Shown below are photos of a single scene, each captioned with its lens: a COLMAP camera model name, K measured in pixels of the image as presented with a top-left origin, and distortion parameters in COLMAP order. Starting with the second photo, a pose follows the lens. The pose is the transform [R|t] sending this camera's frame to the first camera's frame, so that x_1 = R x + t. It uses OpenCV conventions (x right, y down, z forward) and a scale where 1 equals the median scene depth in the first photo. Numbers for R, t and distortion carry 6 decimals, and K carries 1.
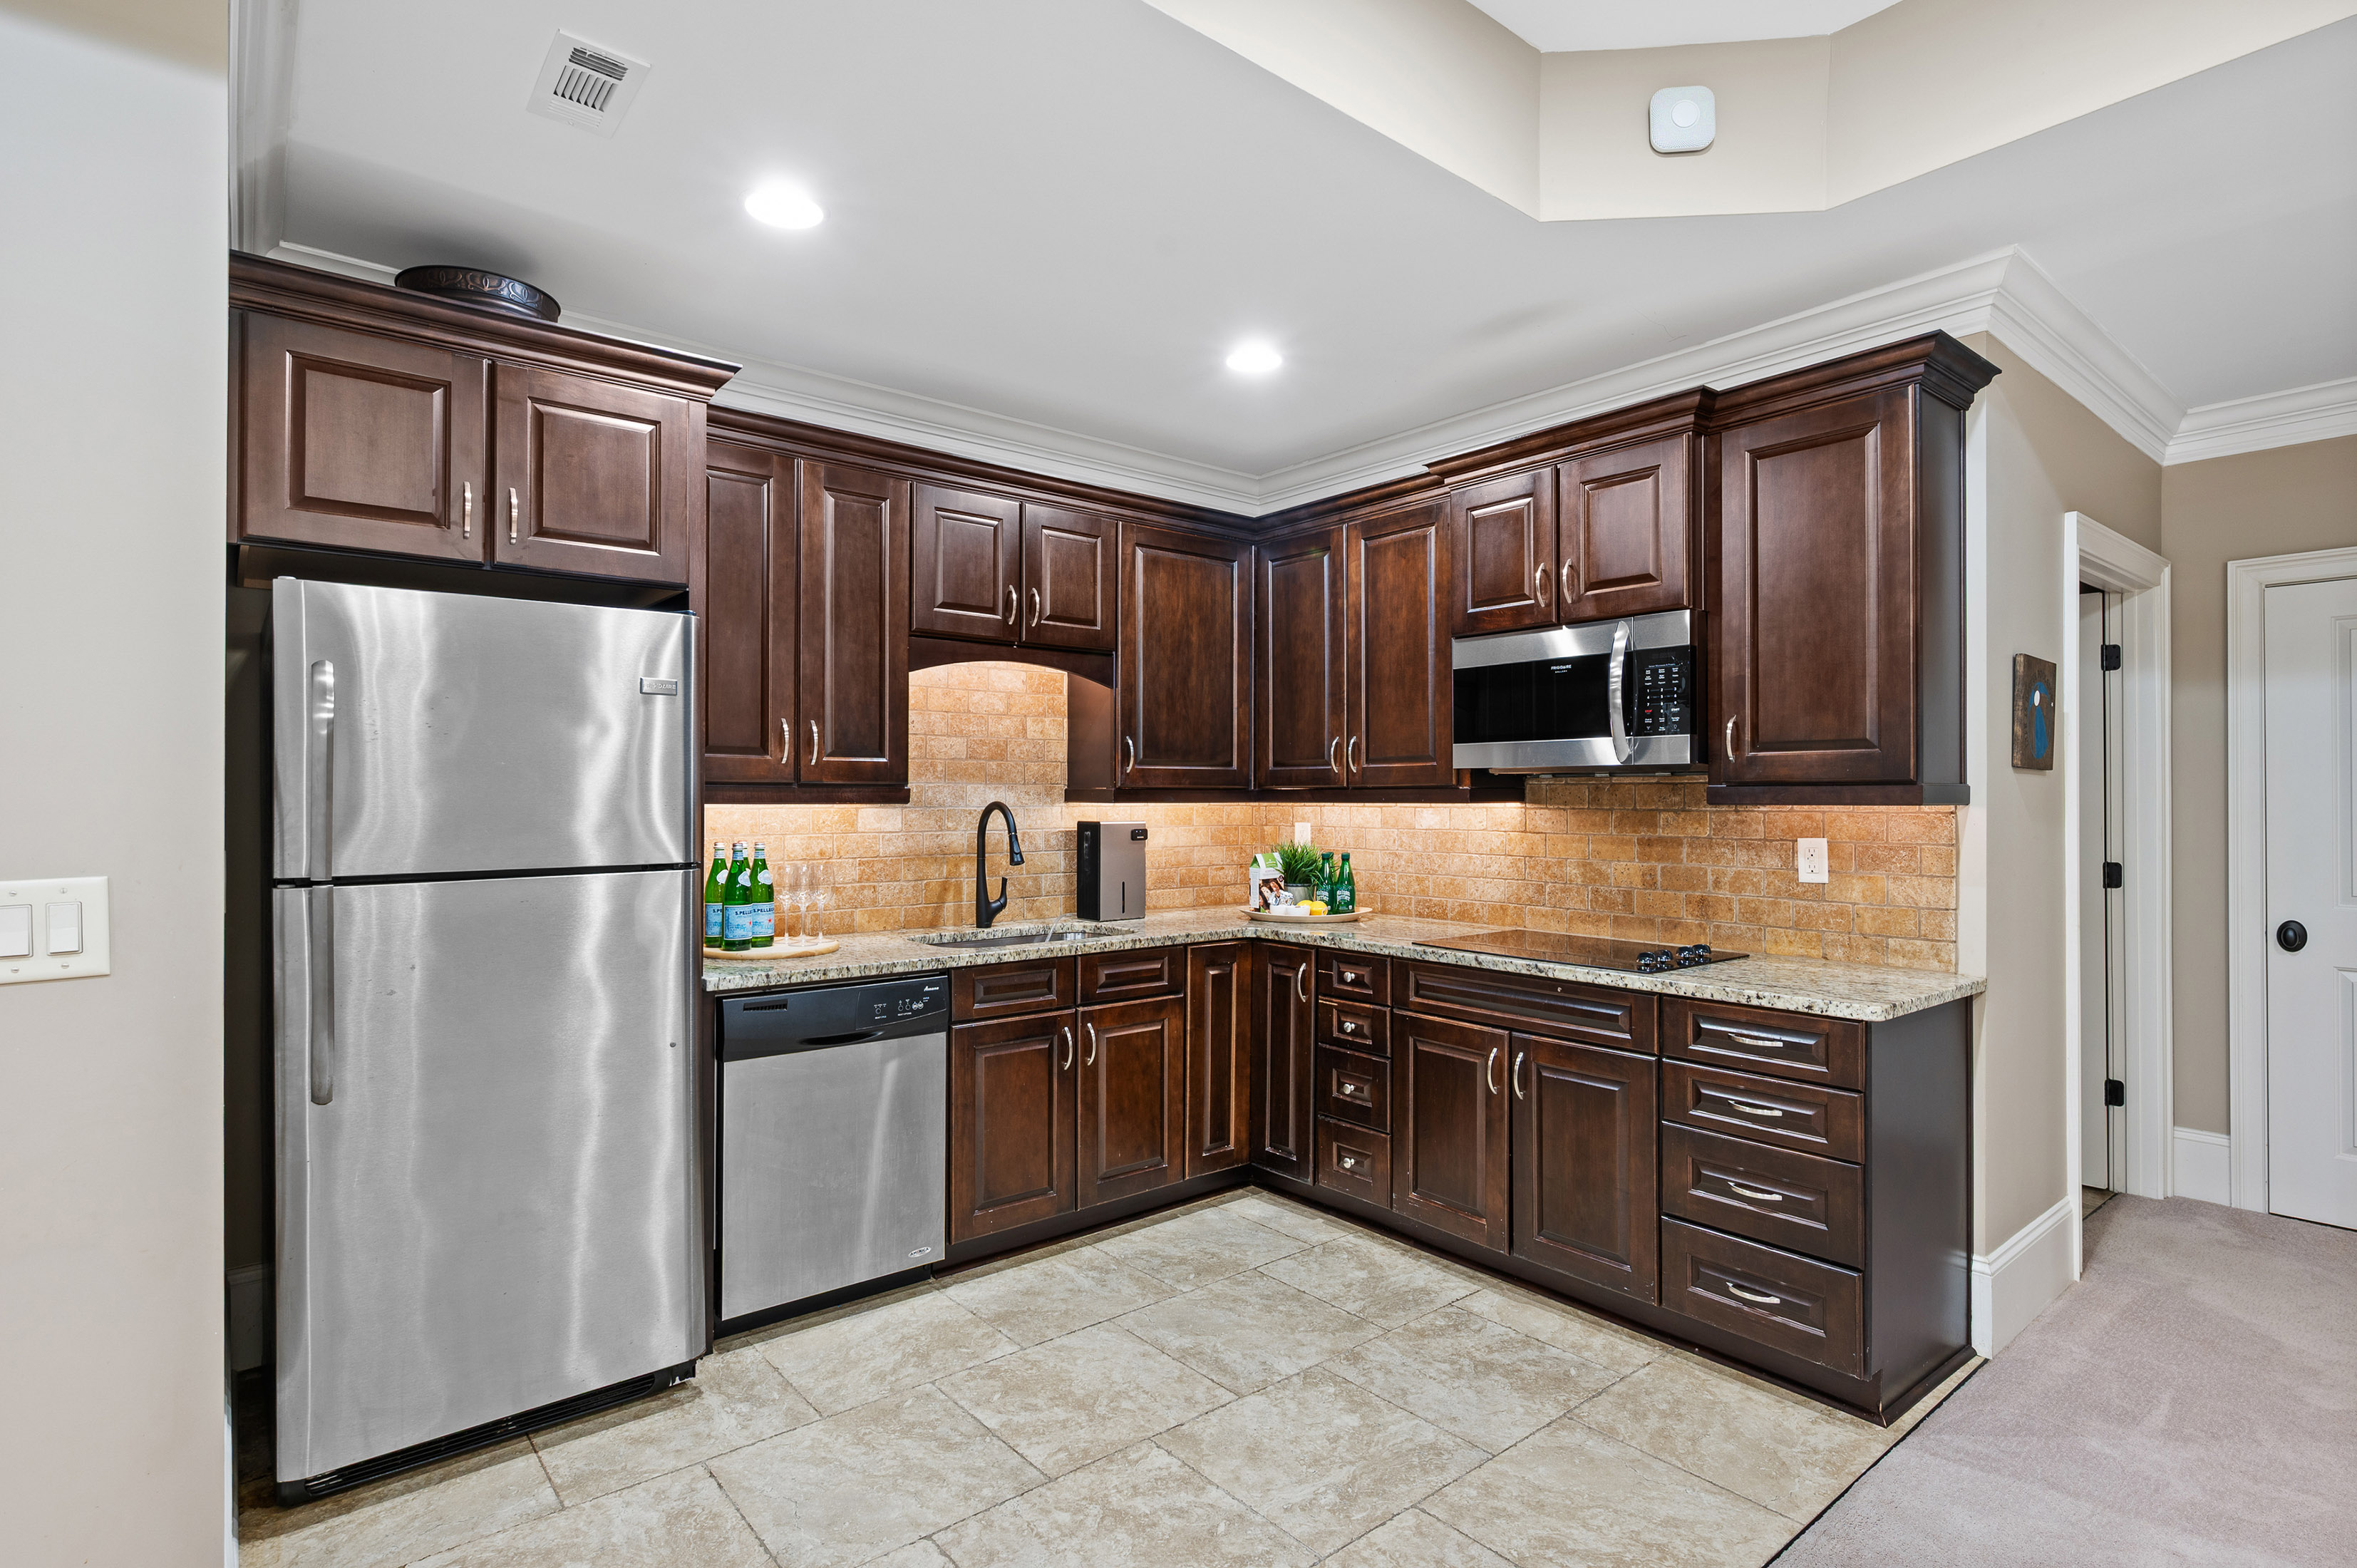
lens RADIAL K [[1166.8, 0, 1181.3], [0, 1166.8, 785.2], [0, 0, 1]] dist [0.001288, -0.000271]
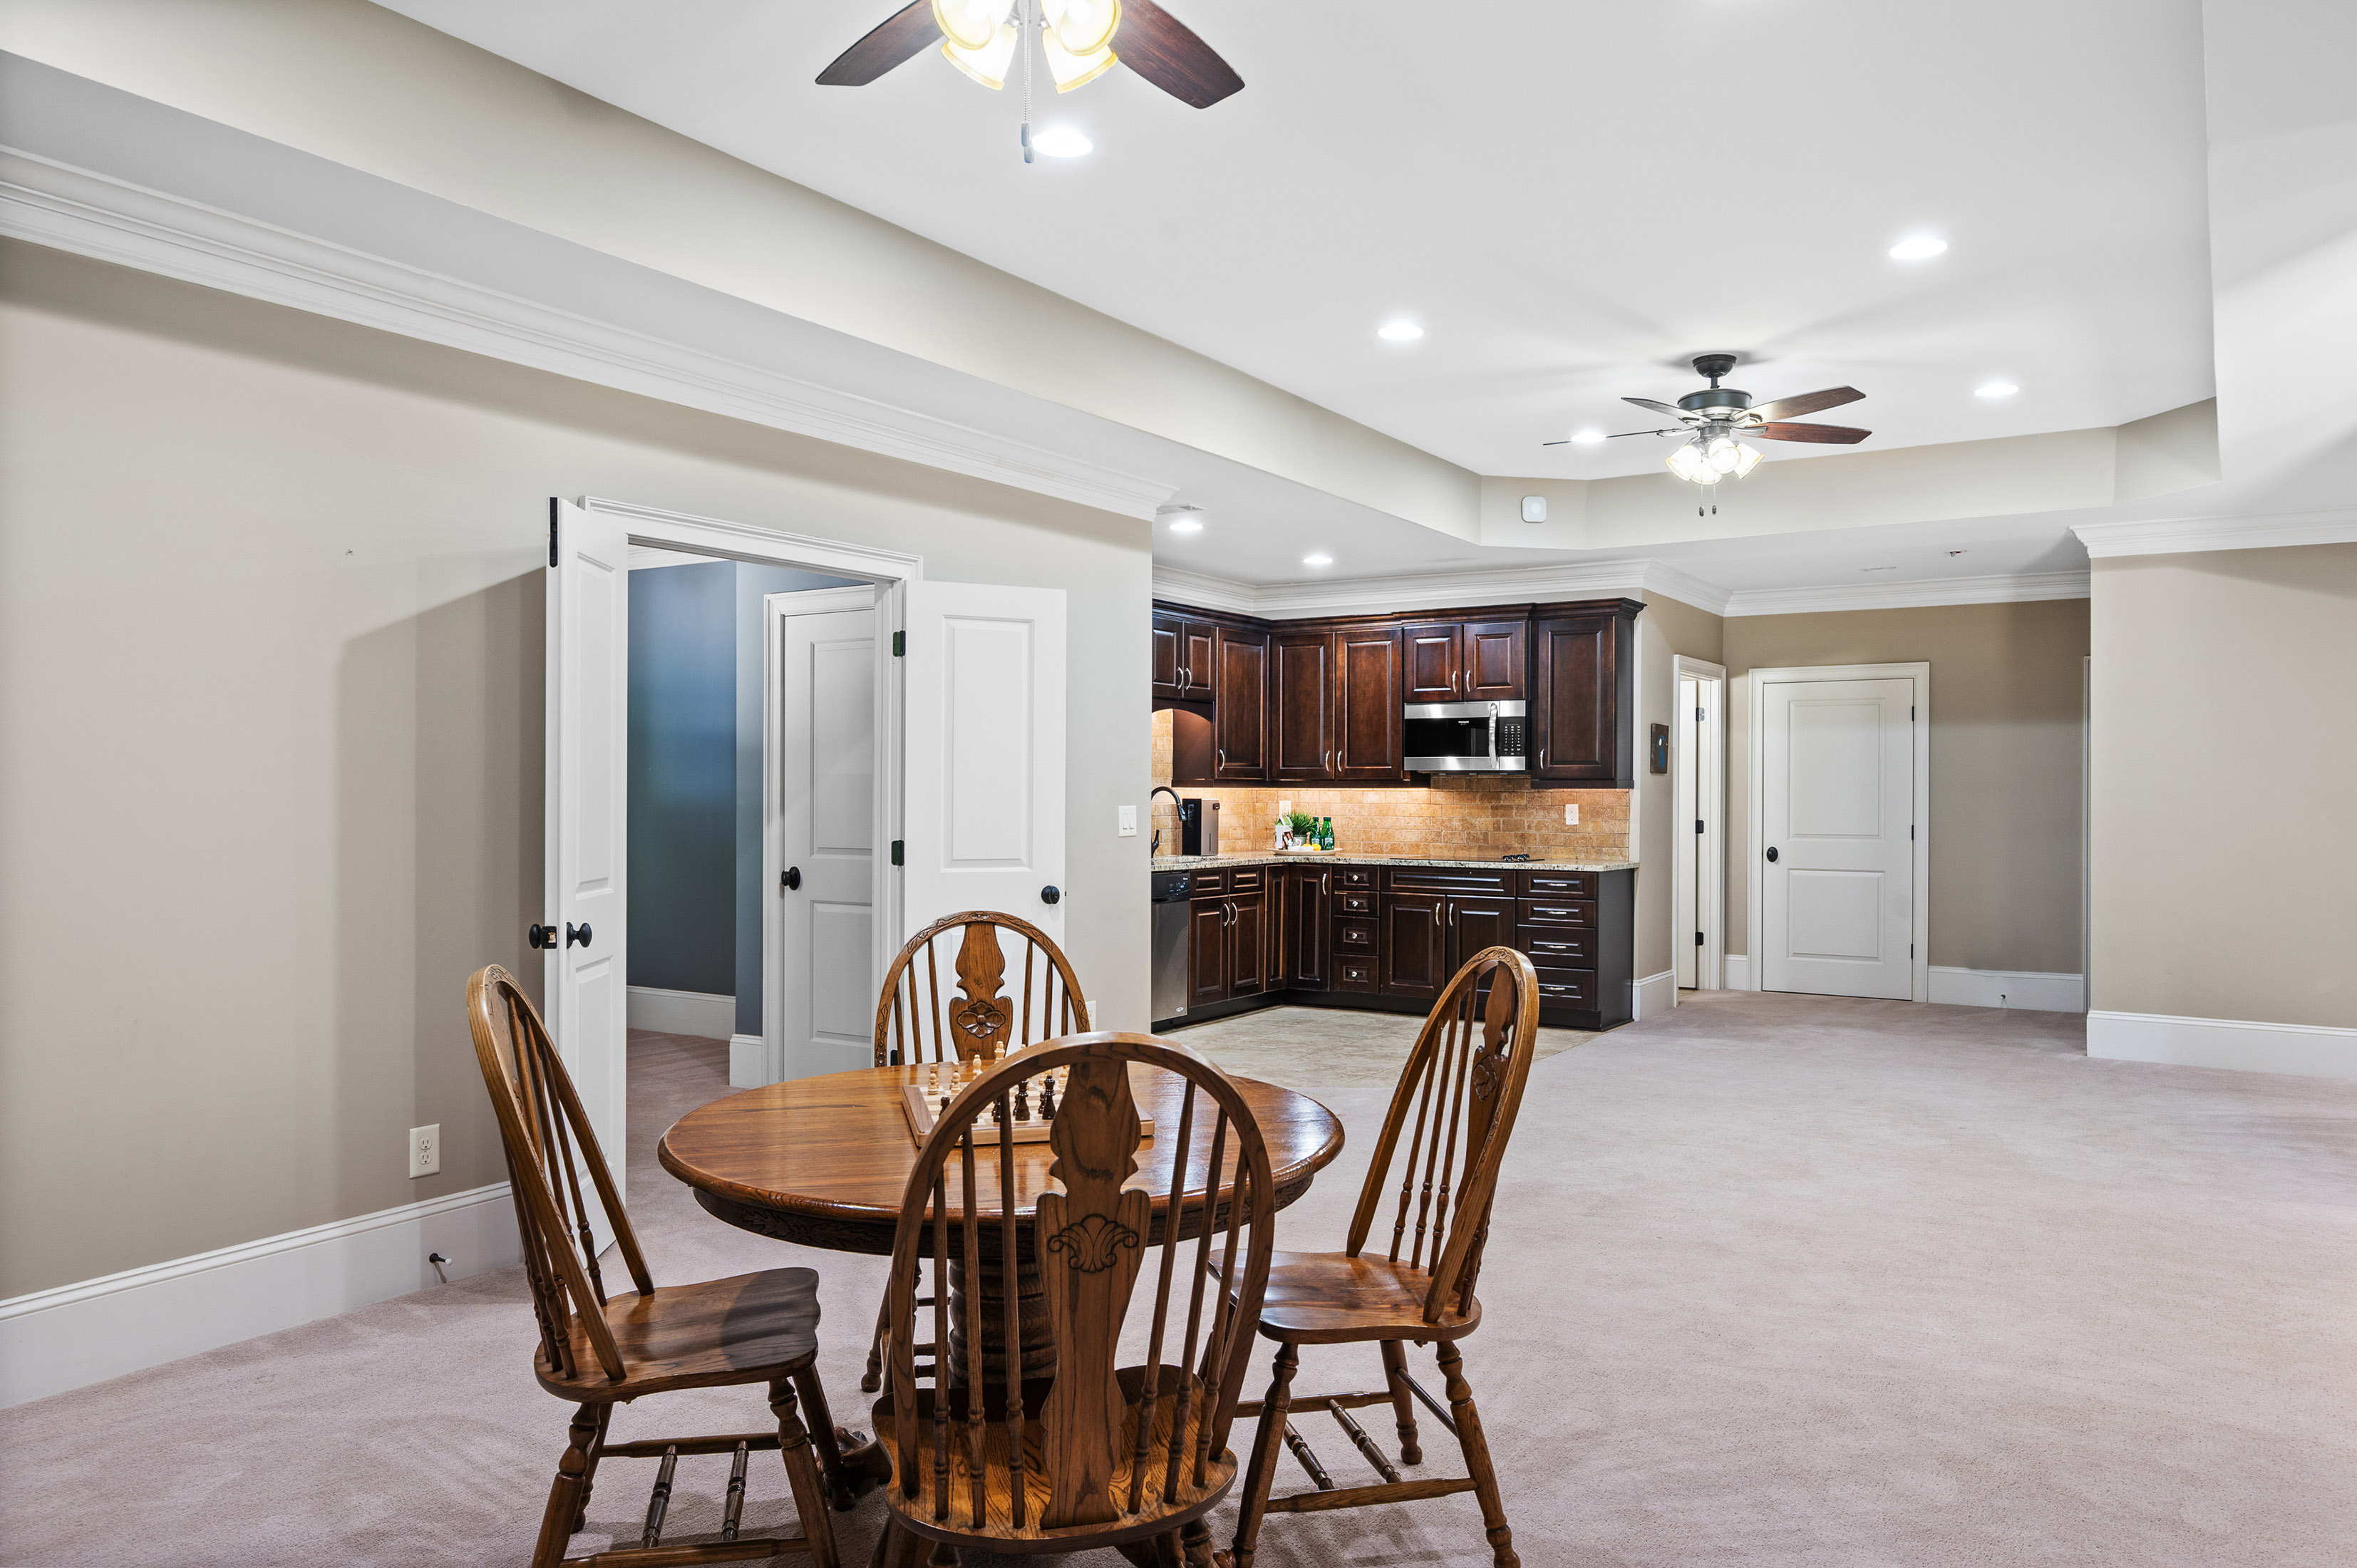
lens RADIAL K [[1582.1, 0, 1177.6], [0, 1582.1, 786.7], [0, 0, 1]] dist [-0.005273, -0.000373]
pose [[0.954797, 0.004604, 0.297223, -0.901195], [-0.006637, 0.999961, 0.005830, 0.000556], [-0.297185, -0.007539, 0.954790, -1.387253]]
